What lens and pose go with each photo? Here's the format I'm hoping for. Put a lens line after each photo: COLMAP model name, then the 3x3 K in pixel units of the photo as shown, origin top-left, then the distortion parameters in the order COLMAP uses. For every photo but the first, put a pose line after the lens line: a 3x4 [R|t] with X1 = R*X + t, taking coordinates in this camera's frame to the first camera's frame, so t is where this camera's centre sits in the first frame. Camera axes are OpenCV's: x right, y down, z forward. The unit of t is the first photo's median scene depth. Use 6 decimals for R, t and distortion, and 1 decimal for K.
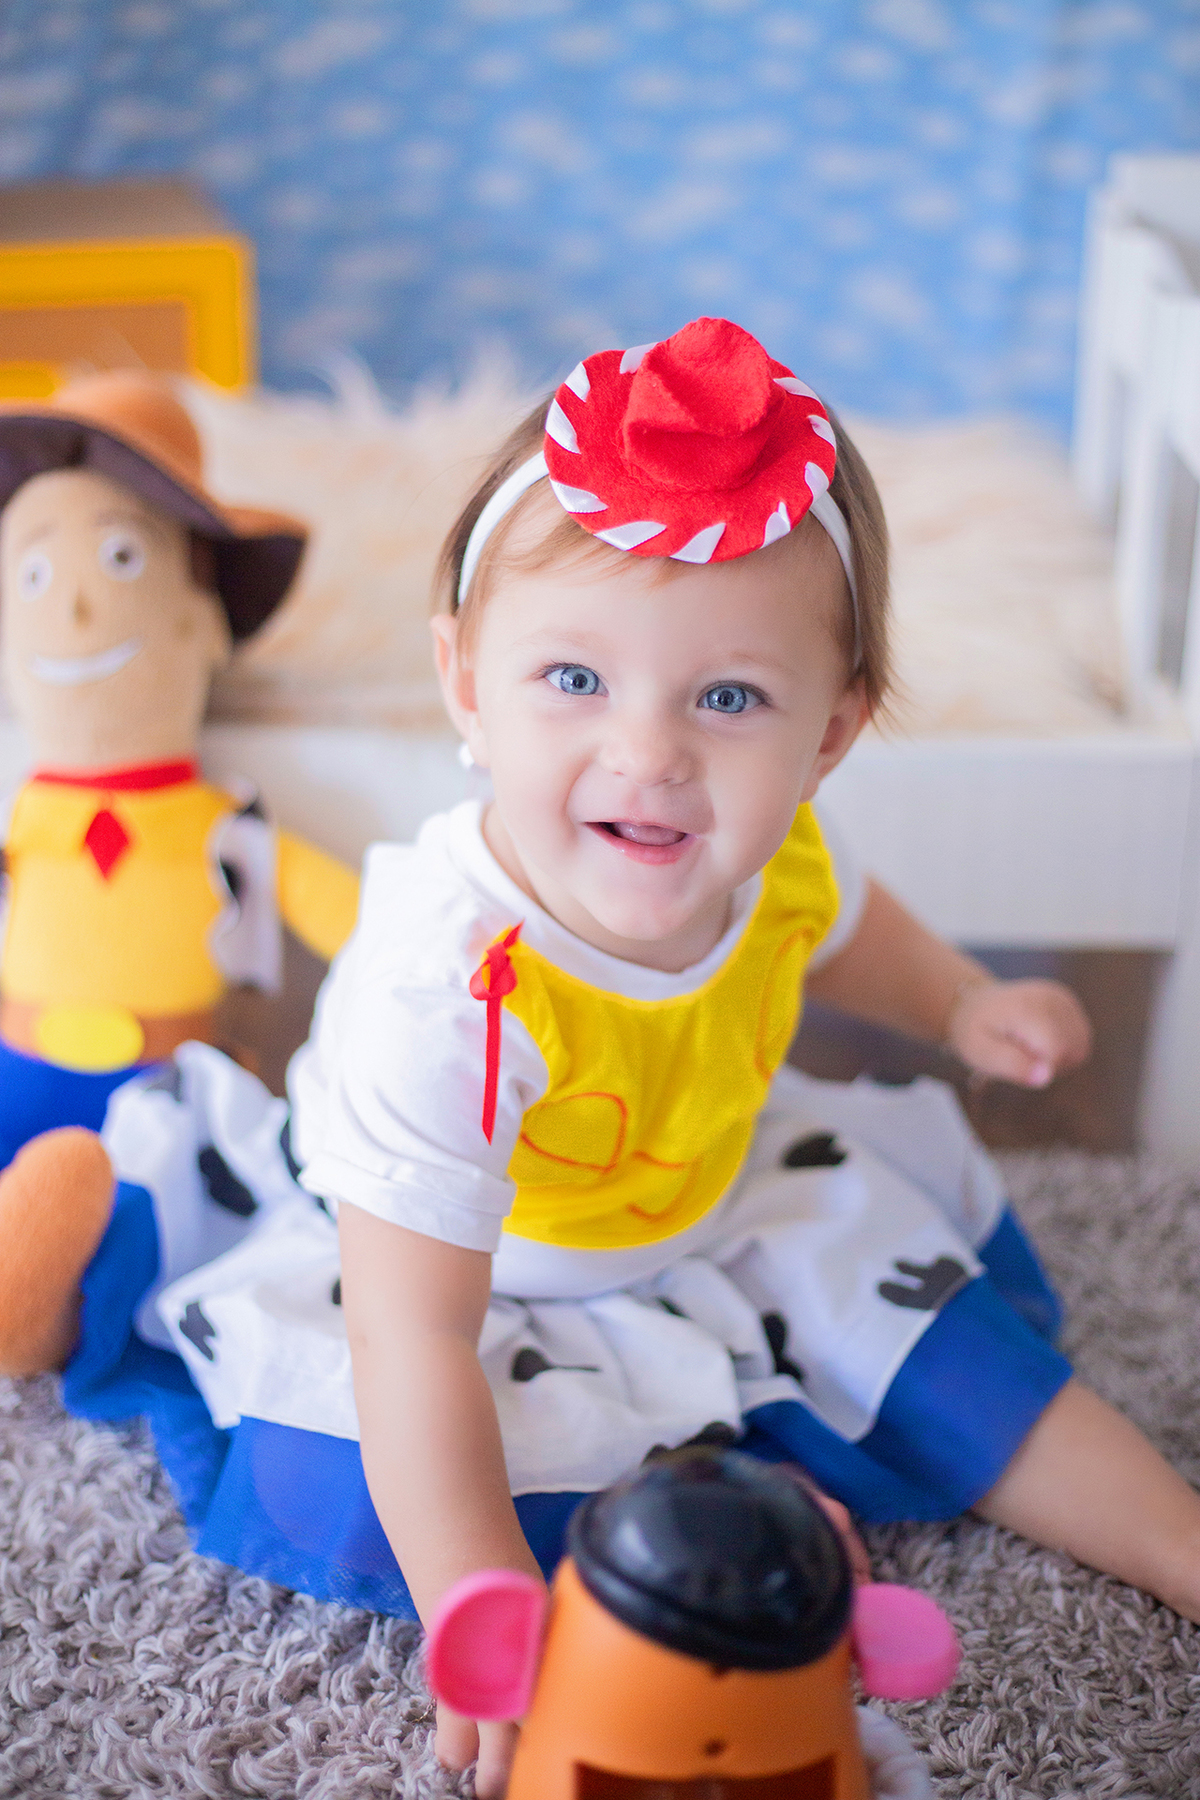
lens RADIAL K [[2641.8, 0, 600.0], [0, 2641.8, 900.0], [0, 0, 1]] dist [-0.147451, 0.052705]
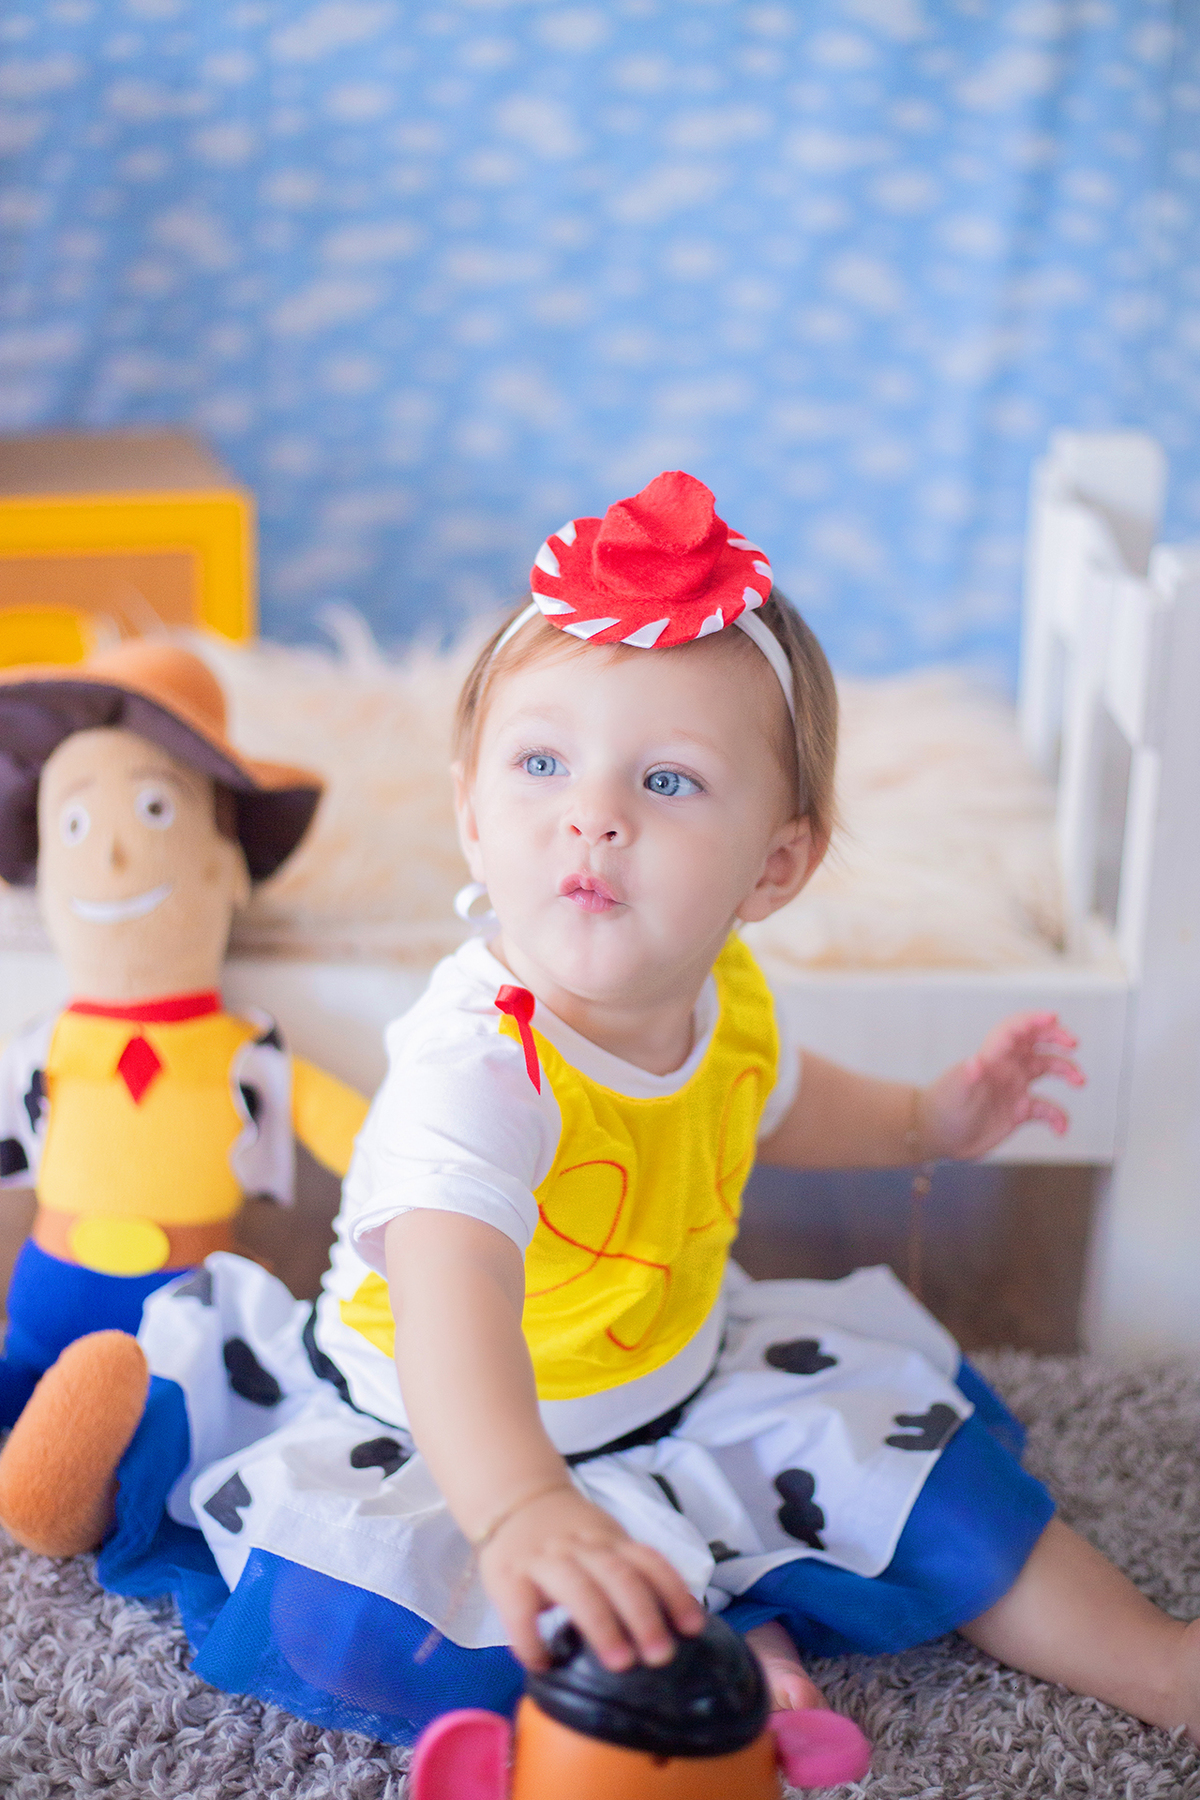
lens RADIAL K [[2641.8, 0, 600.0], [0, 2641.8, 900.0], [0, 0, 1]] dist [-0.147451, 0.052705]
pose [[0.999843, 0.003810, 0.017277, -0.015258], [-0.002547, 0.997359, -0.072582, -0.013349], [-0.017508, 0.072527, 0.997213, -0.109573]]
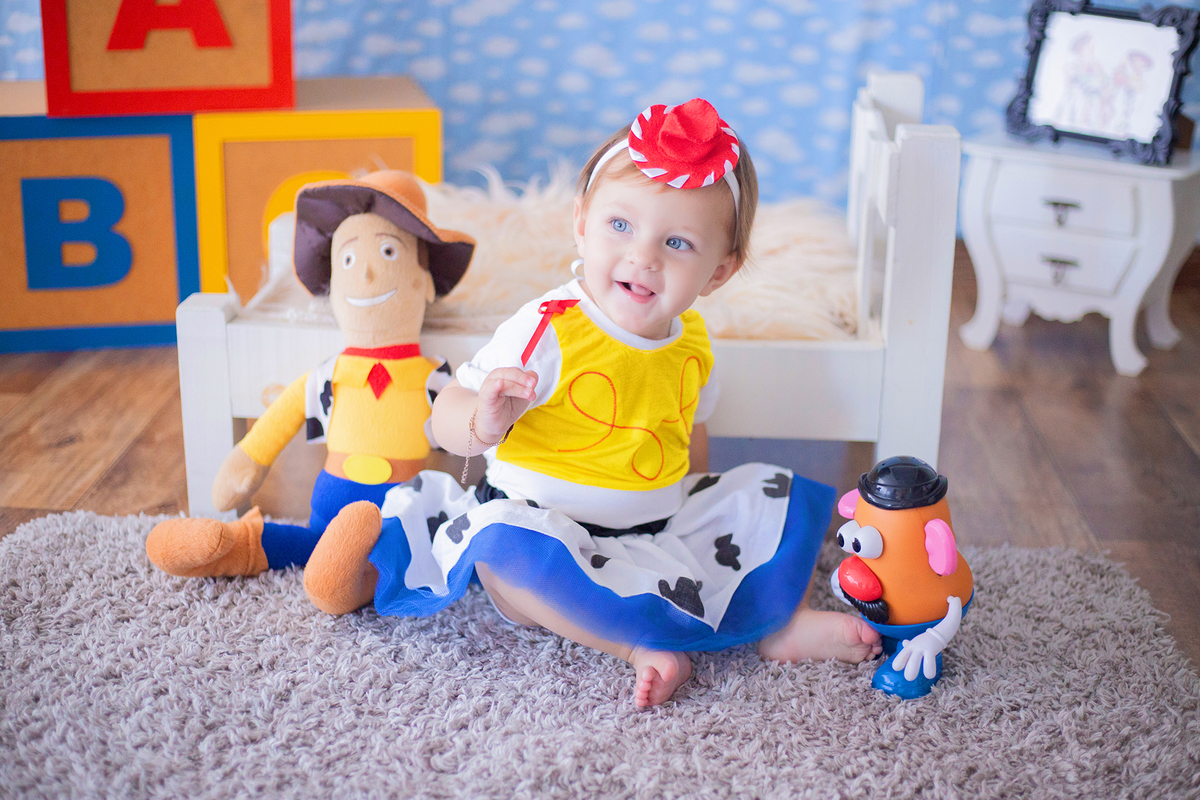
lens RADIAL K [[1760.6, 0, 600.0], [0, 1760.6, 400.0], [0, 0, 1]] dist [-0.130342, -0.016937]
pose [[0.999473, 0.014905, -0.028847, 0.041835], [-0.017226, 0.996488, -0.081945, 0.118513], [0.027524, 0.082399, 0.996219, -0.483121]]
